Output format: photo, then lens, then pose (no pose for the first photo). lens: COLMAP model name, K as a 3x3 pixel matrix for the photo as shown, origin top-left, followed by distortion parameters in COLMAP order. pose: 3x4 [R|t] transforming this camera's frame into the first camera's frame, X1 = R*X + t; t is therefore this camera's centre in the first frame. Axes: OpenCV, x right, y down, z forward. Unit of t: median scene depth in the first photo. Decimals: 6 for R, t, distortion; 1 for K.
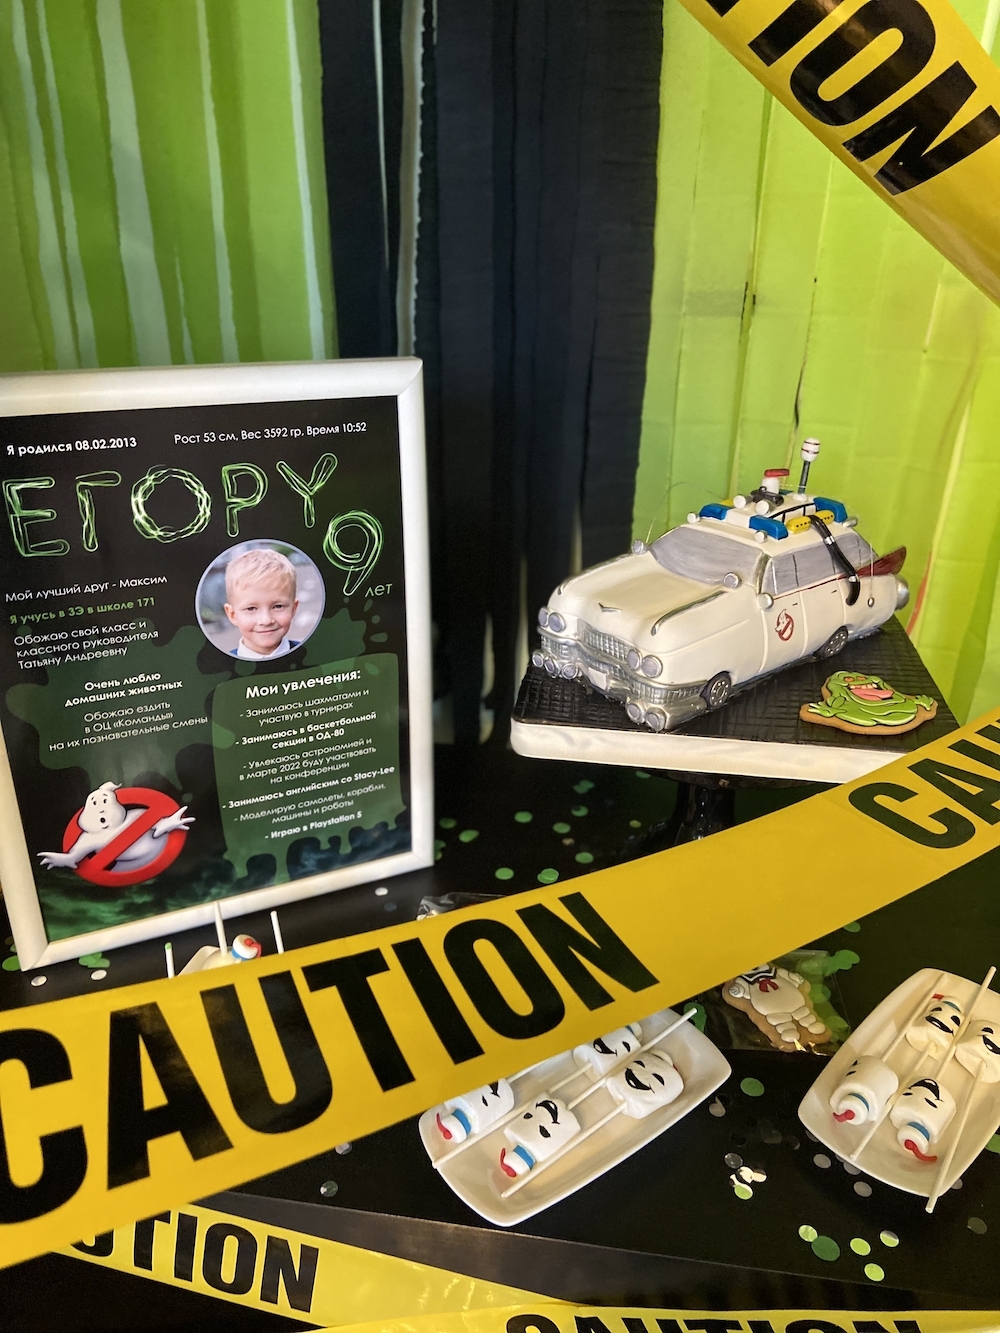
lens RADIAL K [[998.5, 0, 505.3], [0, 998.5, 659.5], [0, 0, 1]] dist [0.124518, -0.167089]
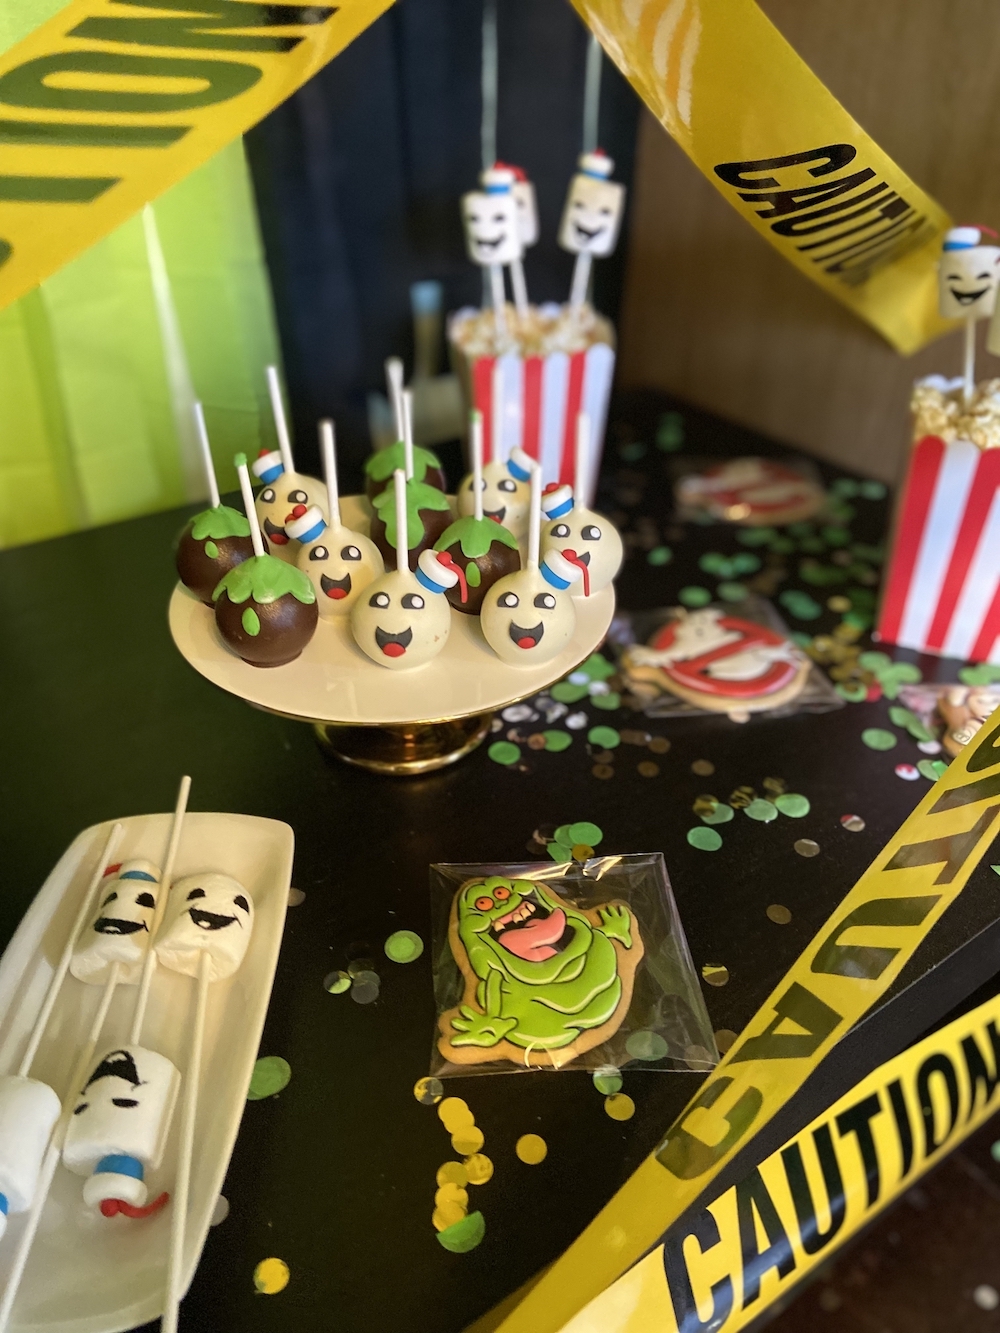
lens RADIAL K [[1001.5, 0, 509.4], [0, 1001.5, 665.4], [0, 0, 1]] dist [0.128012, -0.171197]
pose [[0.708985, -0.393870, 0.584984, 0.290177], [0.264386, 0.917452, 0.297292, 0.114132], [-0.653789, -0.056114, 0.754593, 0.429174]]
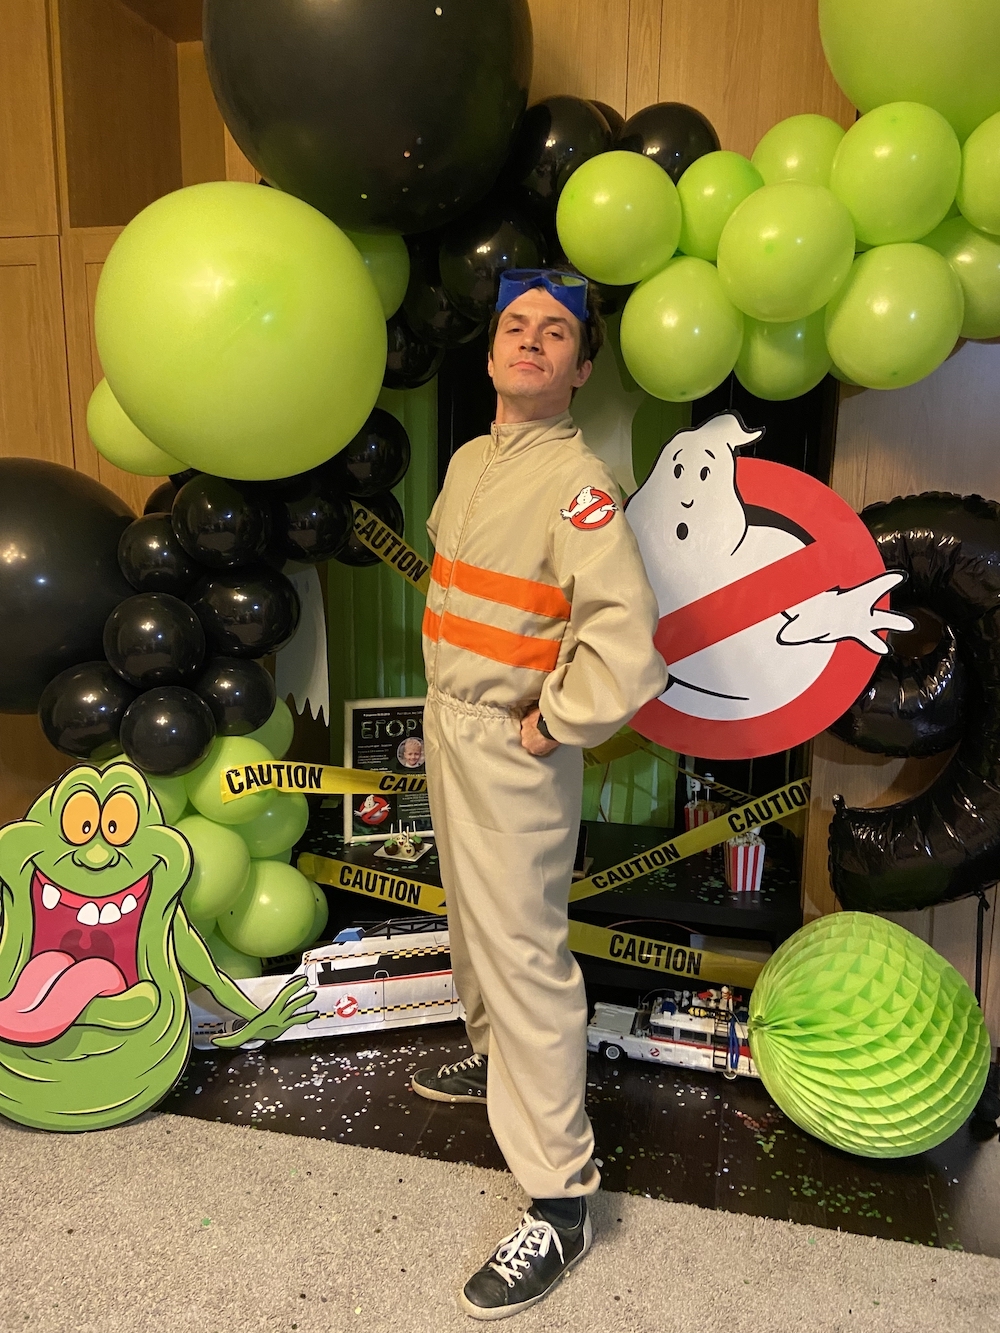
lens RADIAL K [[1001.5, 0, 509.4], [0, 1001.5, 665.4], [0, 0, 1]] dist [0.128012, -0.171197]
pose [[0.998819, 0.029469, -0.038640, 0.304654], [-0.037988, 0.969370, -0.242651, 0.580148], [0.030306, 0.243832, 0.969344, -3.059657]]
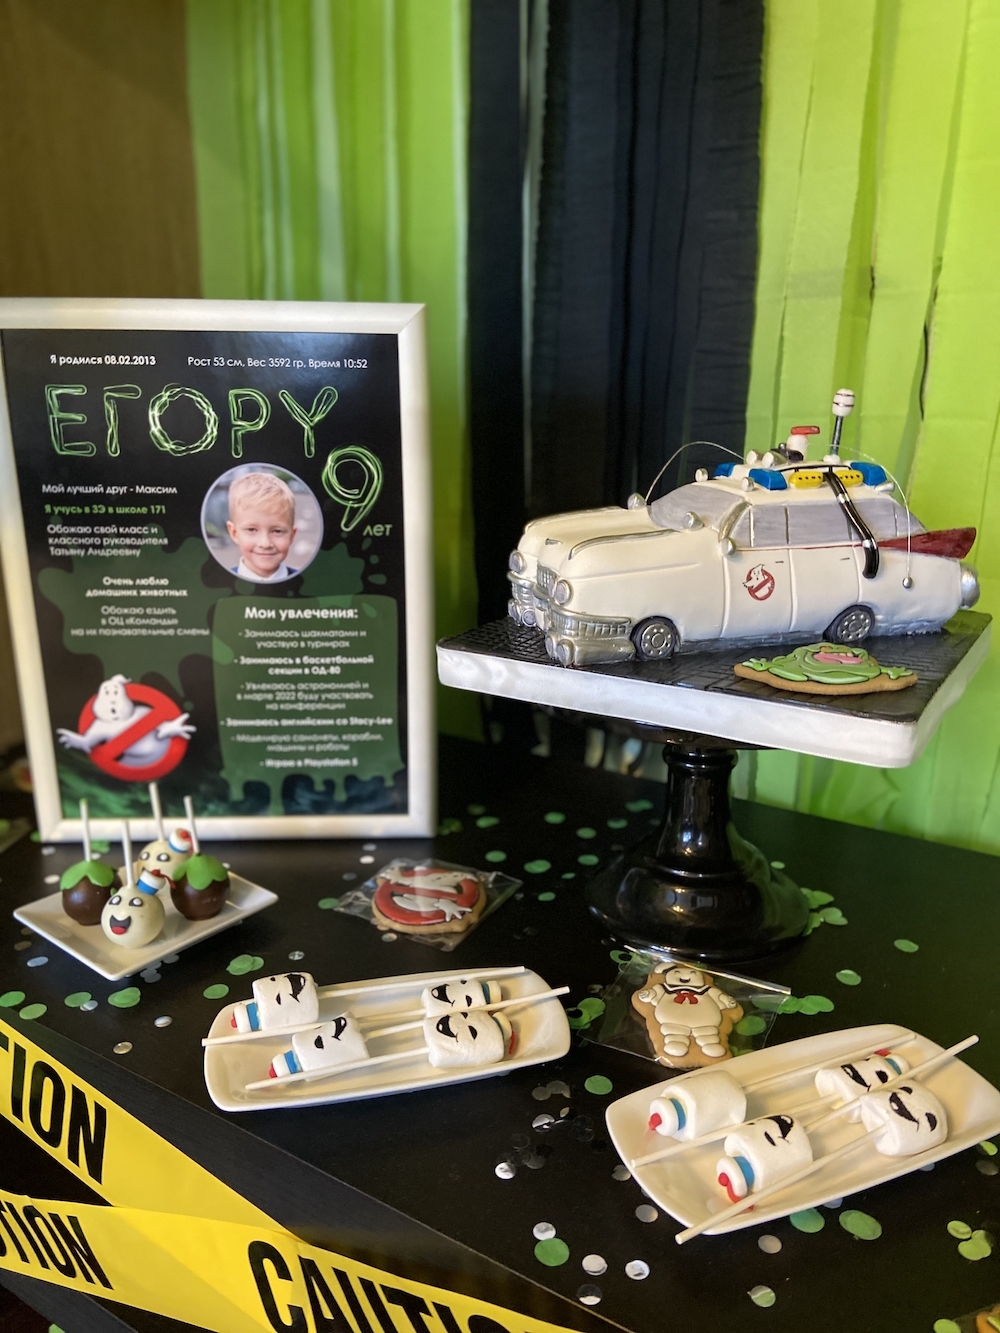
lens RADIAL K [[1001.5, 0, 509.4], [0, 1001.5, 665.4], [0, 0, 1]] dist [0.128012, -0.171197]
pose [[0.918904, 0.099578, -0.381707, 0.424061], [-0.152832, 0.981912, -0.111762, 0.169317], [0.363674, 0.161035, 0.917502, 0.132604]]
